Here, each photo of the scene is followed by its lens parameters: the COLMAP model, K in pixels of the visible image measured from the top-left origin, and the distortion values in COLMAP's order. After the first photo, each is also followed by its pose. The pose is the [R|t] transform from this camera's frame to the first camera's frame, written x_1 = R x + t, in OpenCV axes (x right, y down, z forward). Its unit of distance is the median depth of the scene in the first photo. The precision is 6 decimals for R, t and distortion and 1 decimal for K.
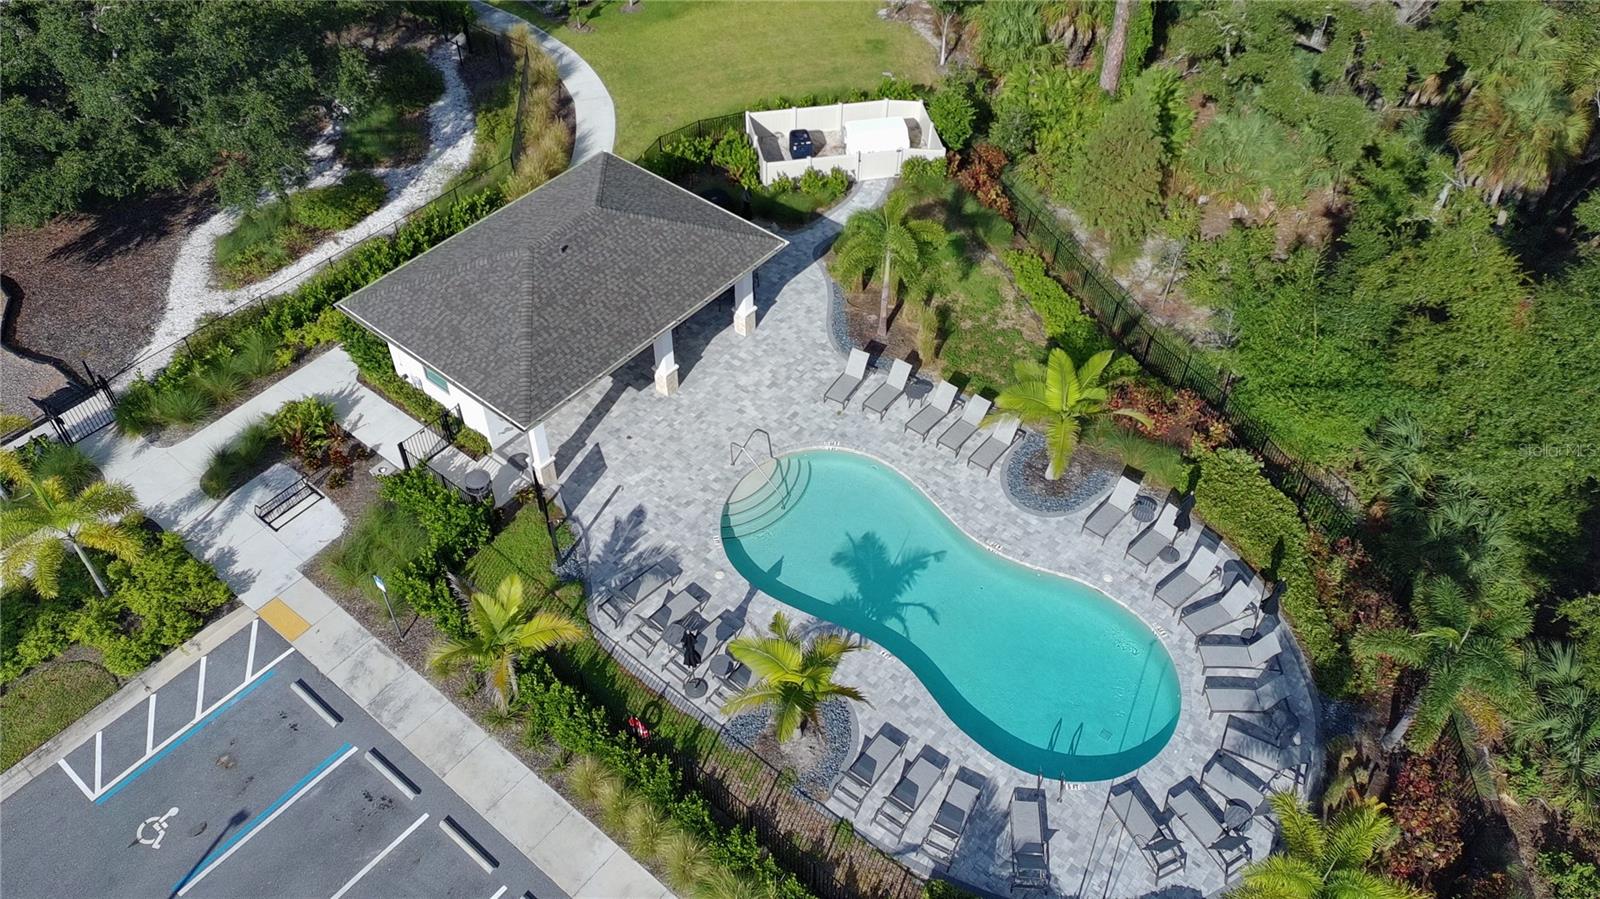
lens RADIAL K [[1248.7, 0, 800.0], [0, 1248.7, 449.5], [0, 0, 1]] dist [0.032849, 0.000485]
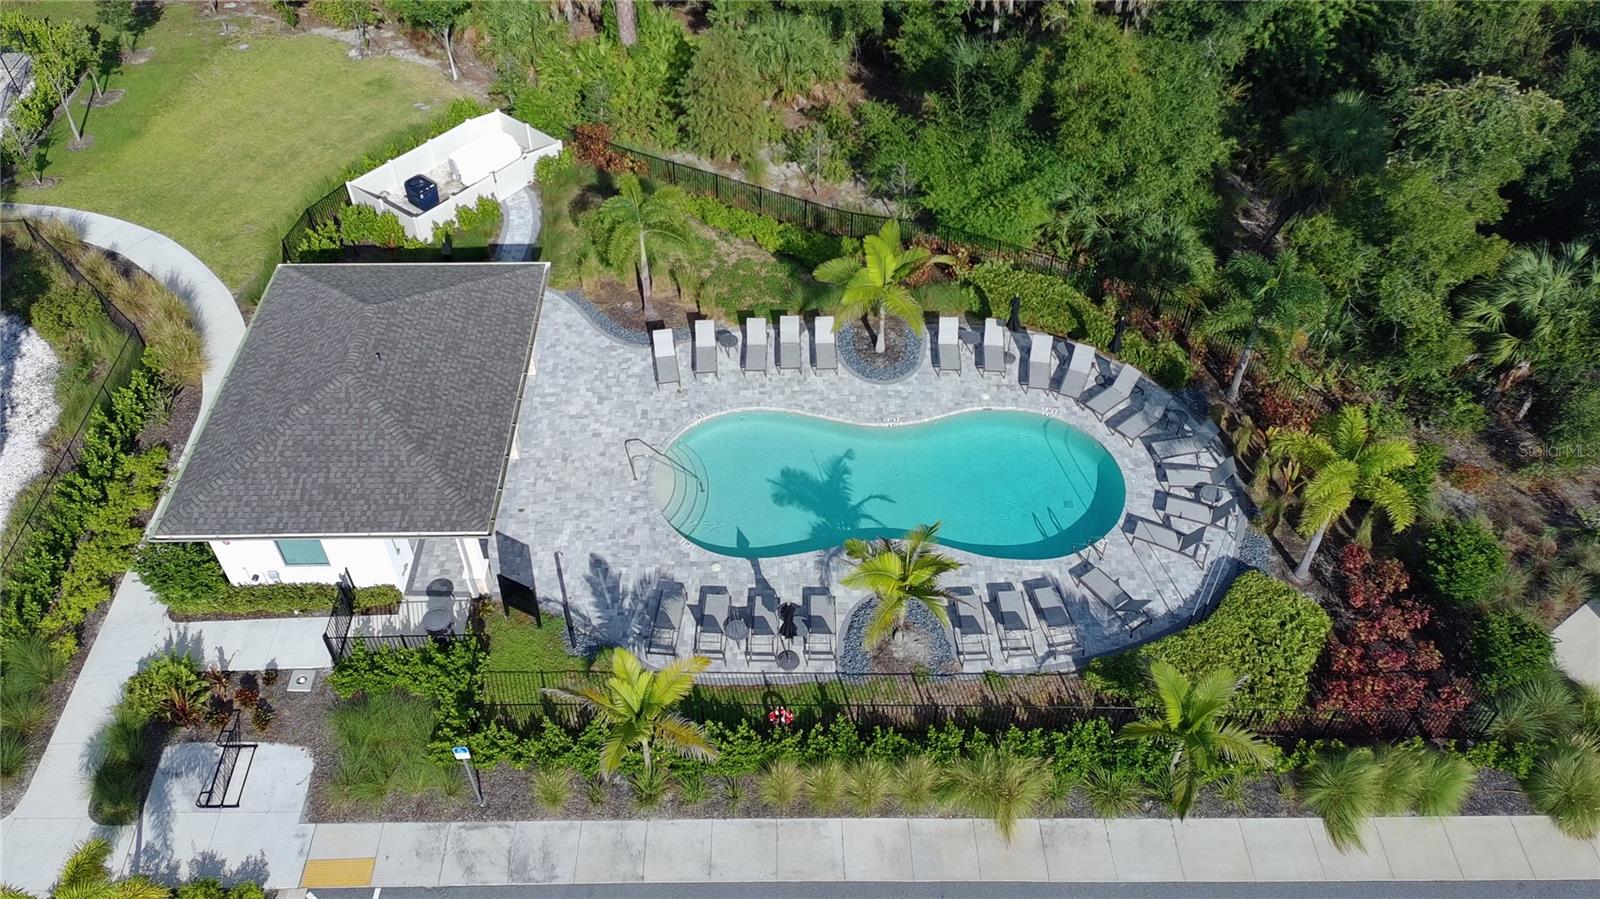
lens RADIAL K [[1223.5, 0, 800.0], [0, 1223.5, 449.5], [0, 0, 1]] dist [0.050238, -0.042765]
pose [[0.760274, -0.468884, 0.449589, -0.333186], [0.465690, 0.875929, 0.126021, -0.061611], [-0.452898, 0.113559, 0.884301, 0.065202]]
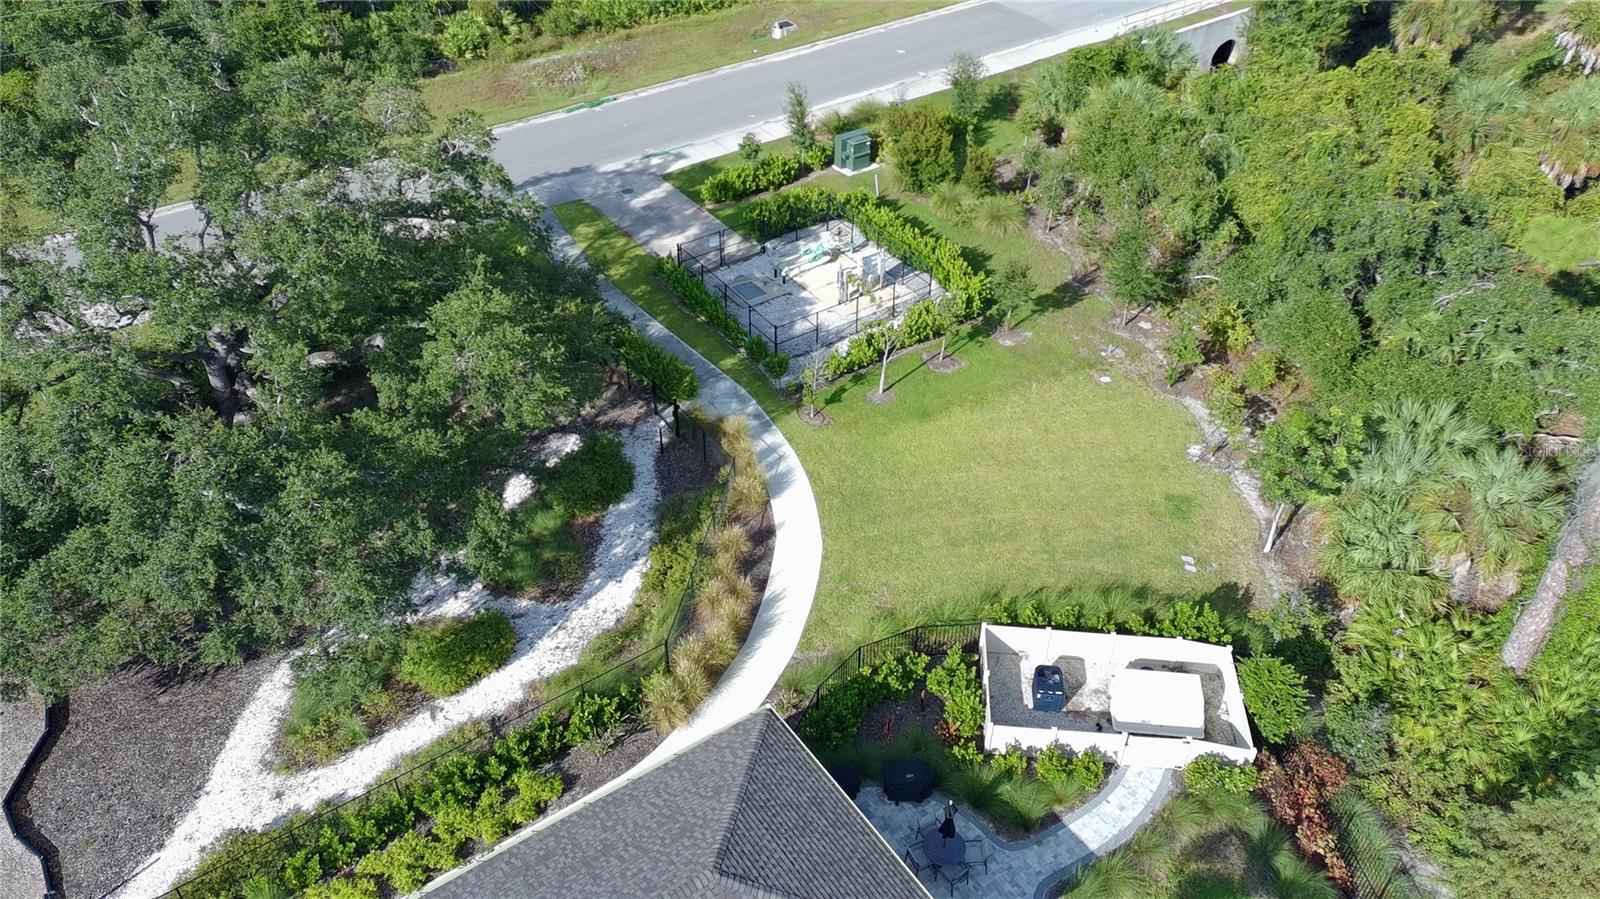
lens RADIAL K [[1223.5, 0, 800.0], [0, 1223.5, 449.5], [0, 0, 1]] dist [0.050238, -0.042765]
pose [[0.962895, 0.164243, -0.214143, -0.009506], [-0.187162, 0.978066, -0.091416, -0.324274], [0.194432, 0.128103, 0.972515, 0.291303]]
